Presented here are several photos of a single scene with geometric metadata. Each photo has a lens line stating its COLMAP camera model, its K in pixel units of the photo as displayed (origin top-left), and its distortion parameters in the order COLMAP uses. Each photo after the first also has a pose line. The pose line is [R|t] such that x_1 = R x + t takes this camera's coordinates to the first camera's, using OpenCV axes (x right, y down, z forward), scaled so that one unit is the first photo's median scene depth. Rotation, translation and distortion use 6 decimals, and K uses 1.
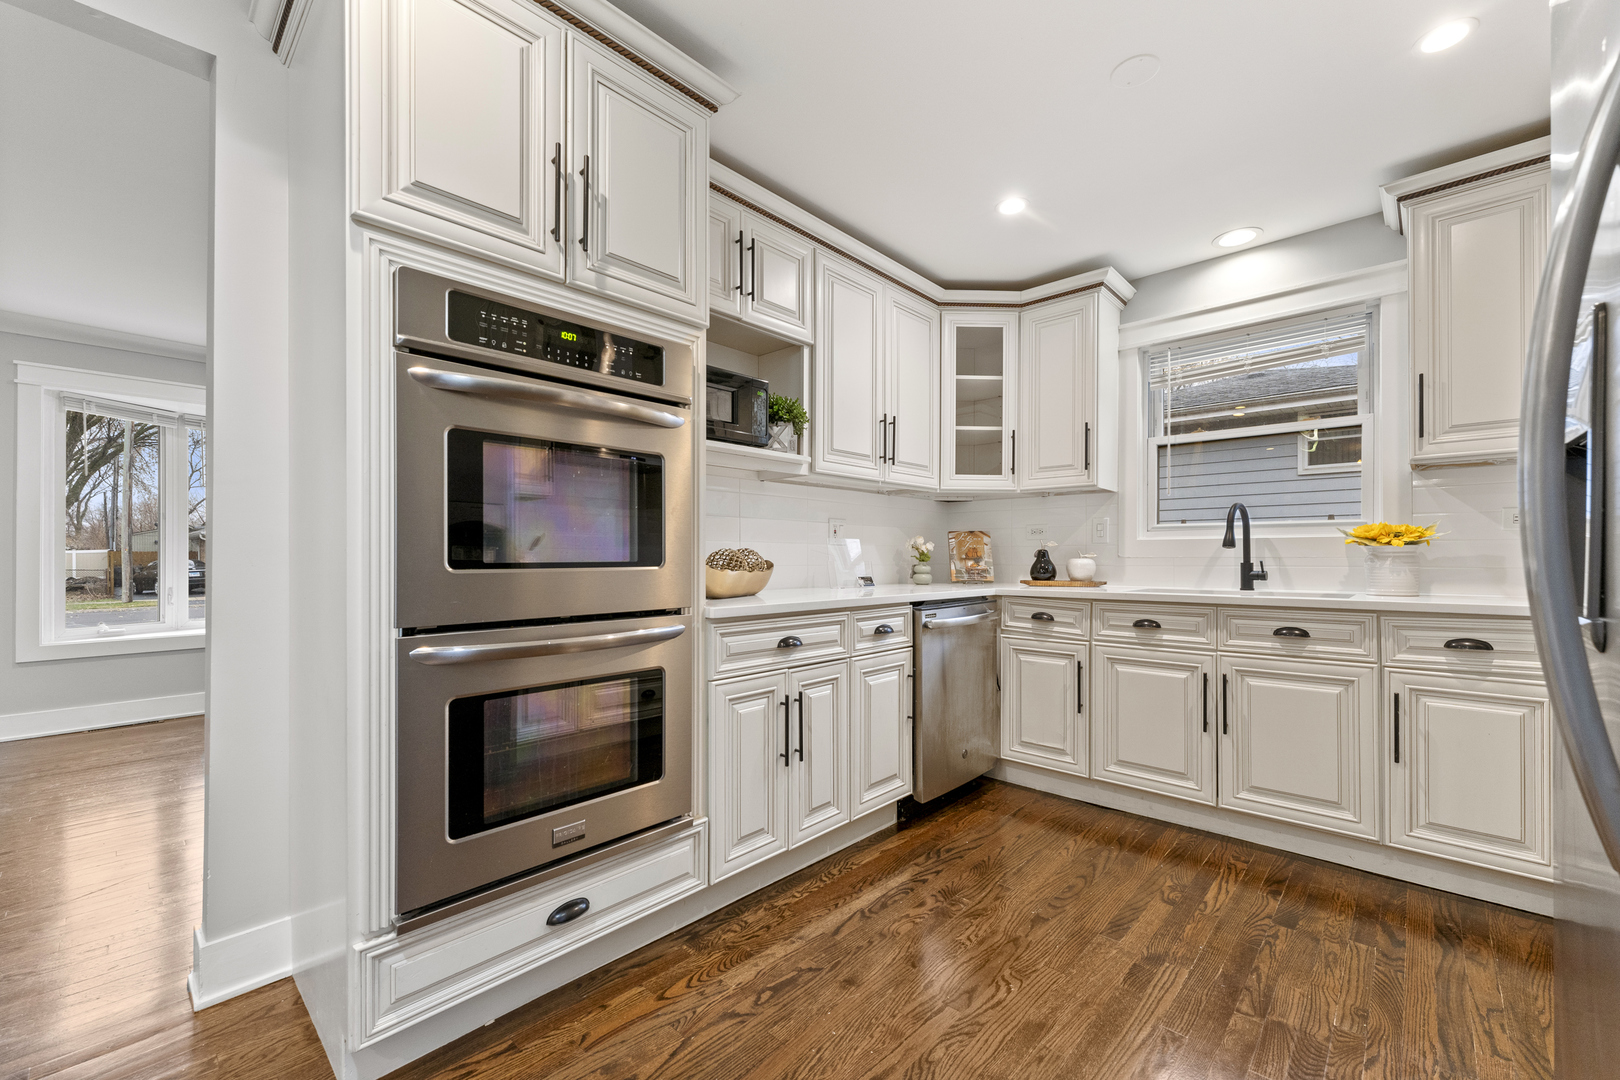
lens RADIAL K [[645.4, 0, 814.8], [0, 645.4, 553.1], [0, 0, 1]] dist [-0.001586, -0.000187]
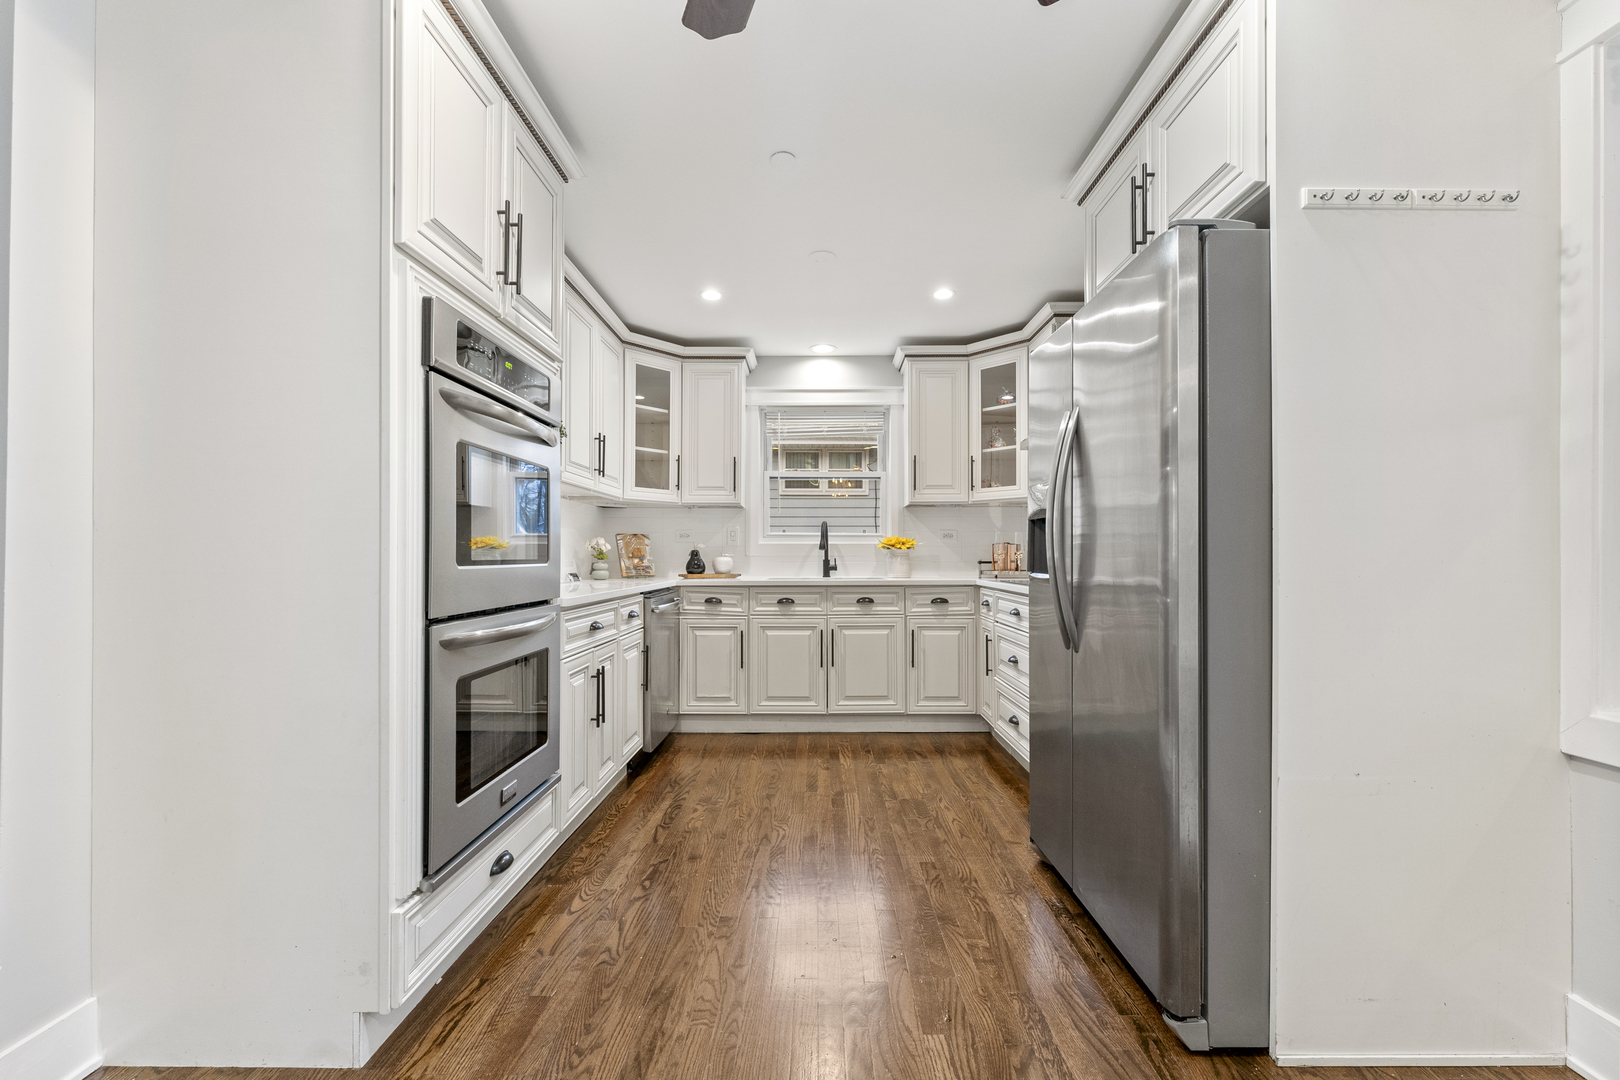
lens RADIAL K [[641.1, 0, 808.3], [0, 641.1, 549.5], [0, 0, 1]] dist [-0.003879, -0.000280]
pose [[0.742650, 0.006911, 0.669645, -0.440035], [-0.003895, 0.999974, -0.006000, 0.000391], [-0.669669, 0.001847, 0.742657, -0.128862]]
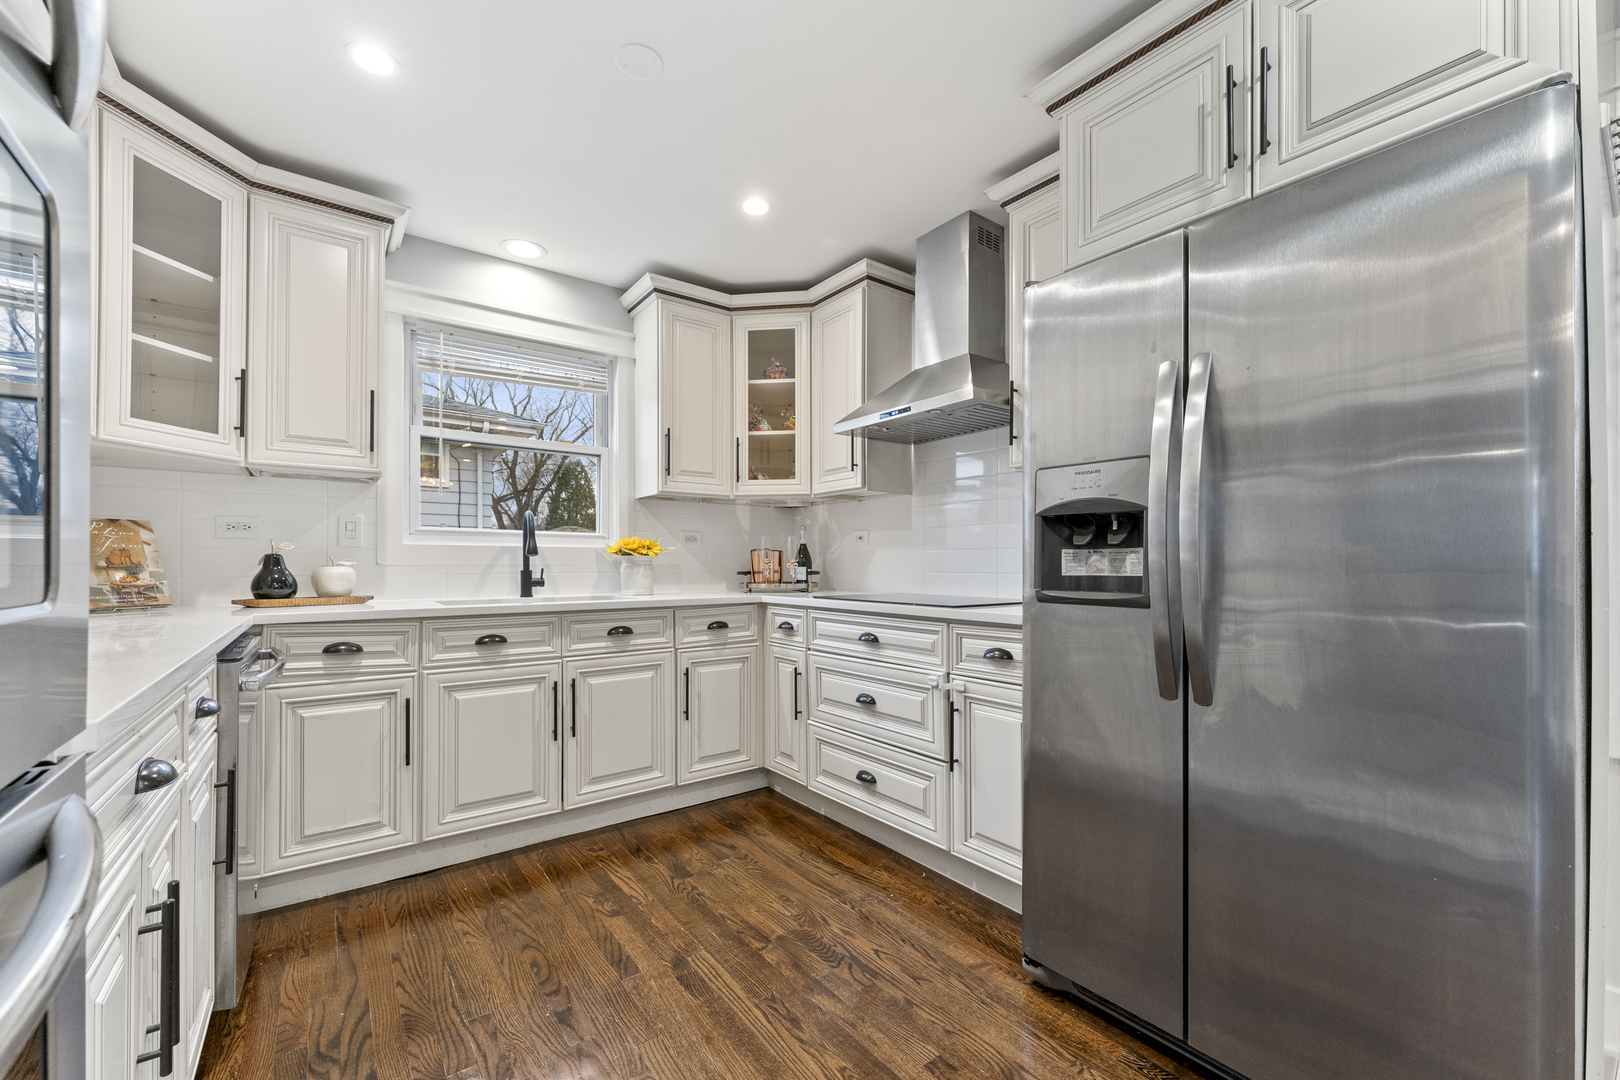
lens RADIAL K [[651.4, 0, 809.1], [0, 651.4, 560.0], [0, 0, 1]] dist [0.000664, 0.000055]
pose [[0.183320, 0.005903, 0.983036, -0.297585], [-0.007111, 0.999964, -0.004679, 0.000374], [-0.983028, -0.006132, 0.183355, 0.409993]]
